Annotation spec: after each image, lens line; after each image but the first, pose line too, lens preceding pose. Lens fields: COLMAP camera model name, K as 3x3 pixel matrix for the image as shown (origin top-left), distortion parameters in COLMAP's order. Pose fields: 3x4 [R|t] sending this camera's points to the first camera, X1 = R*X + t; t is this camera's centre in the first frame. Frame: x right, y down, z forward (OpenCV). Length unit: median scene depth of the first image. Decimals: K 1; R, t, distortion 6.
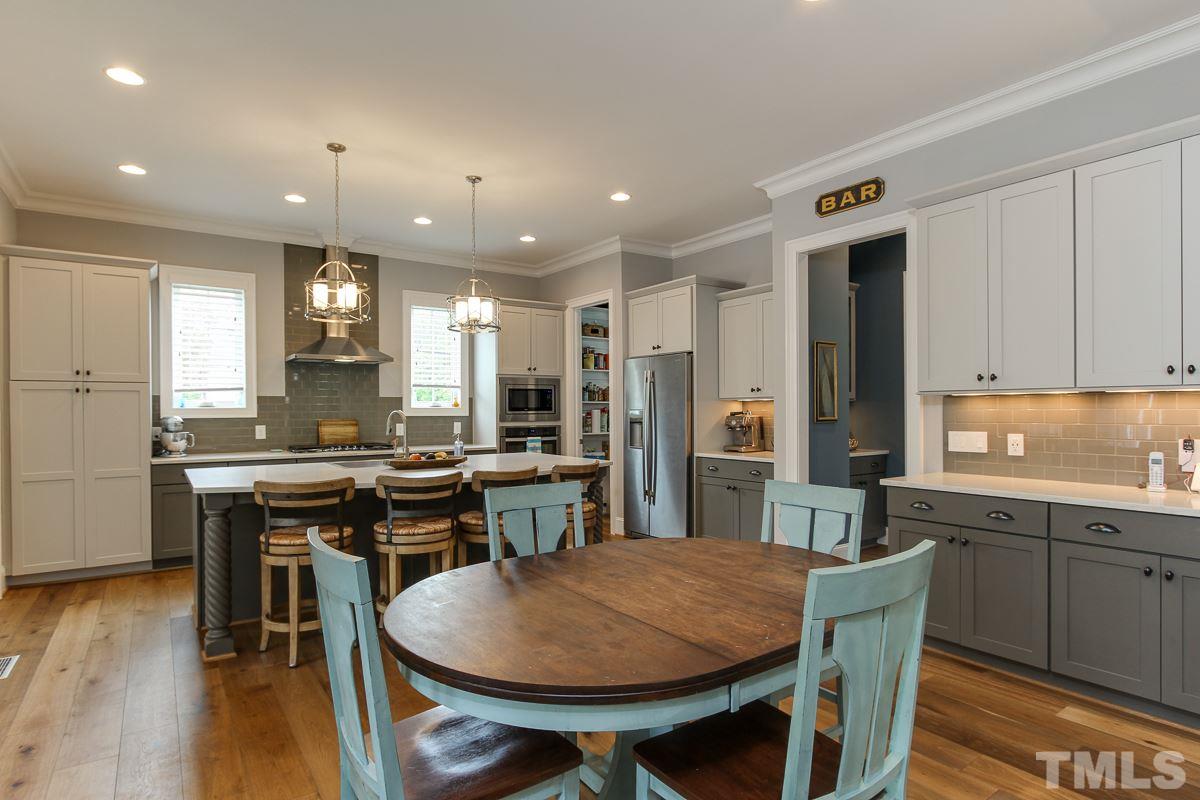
lens RADIAL K [[634.2, 0, 604.5], [0, 634.2, 409.2], [0, 0, 1]] dist [-0.001945, -0.000189]
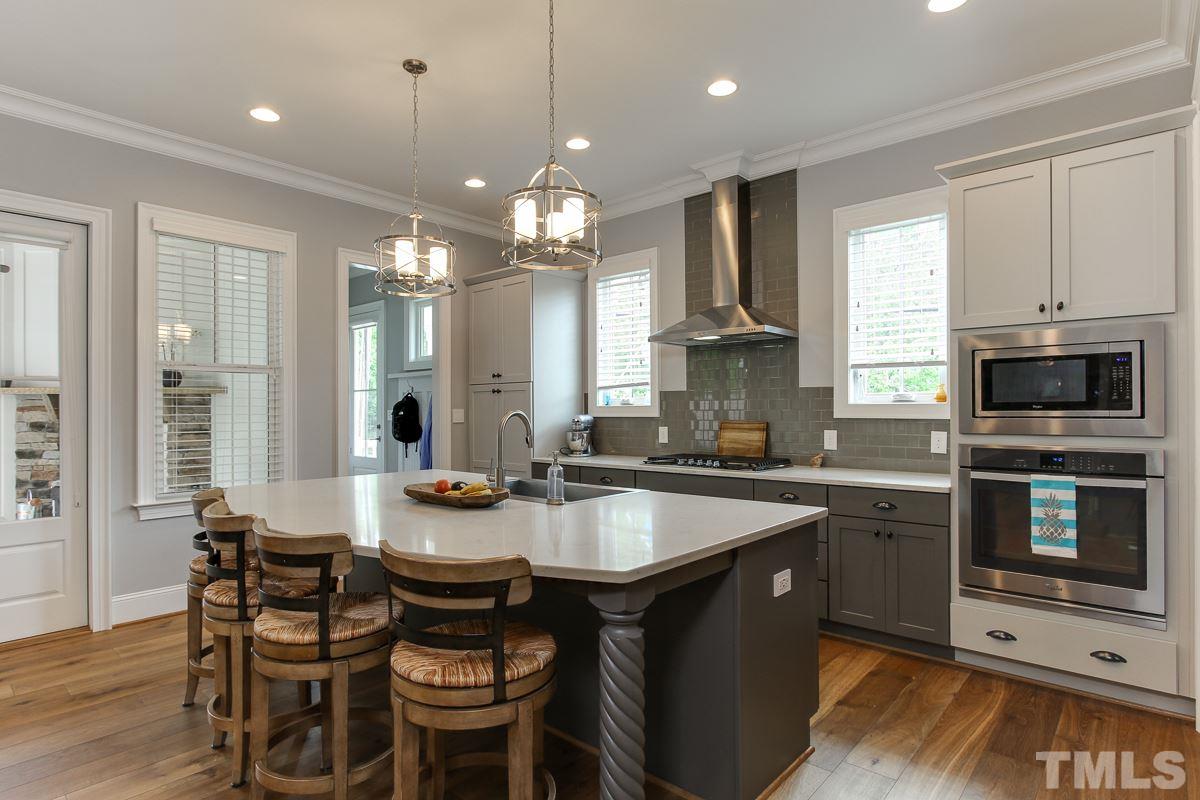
lens RADIAL K [[634.2, 0, 612.1], [0, 634.2, 403.0], [0, 0, 1]] dist [-0.001945, -0.000189]
pose [[0.236451, -0.005480, -0.971628, 0.239906], [0.005264, 0.999977, -0.004359, -0.002087], [0.971629, -0.004084, 0.236474, 0.706010]]
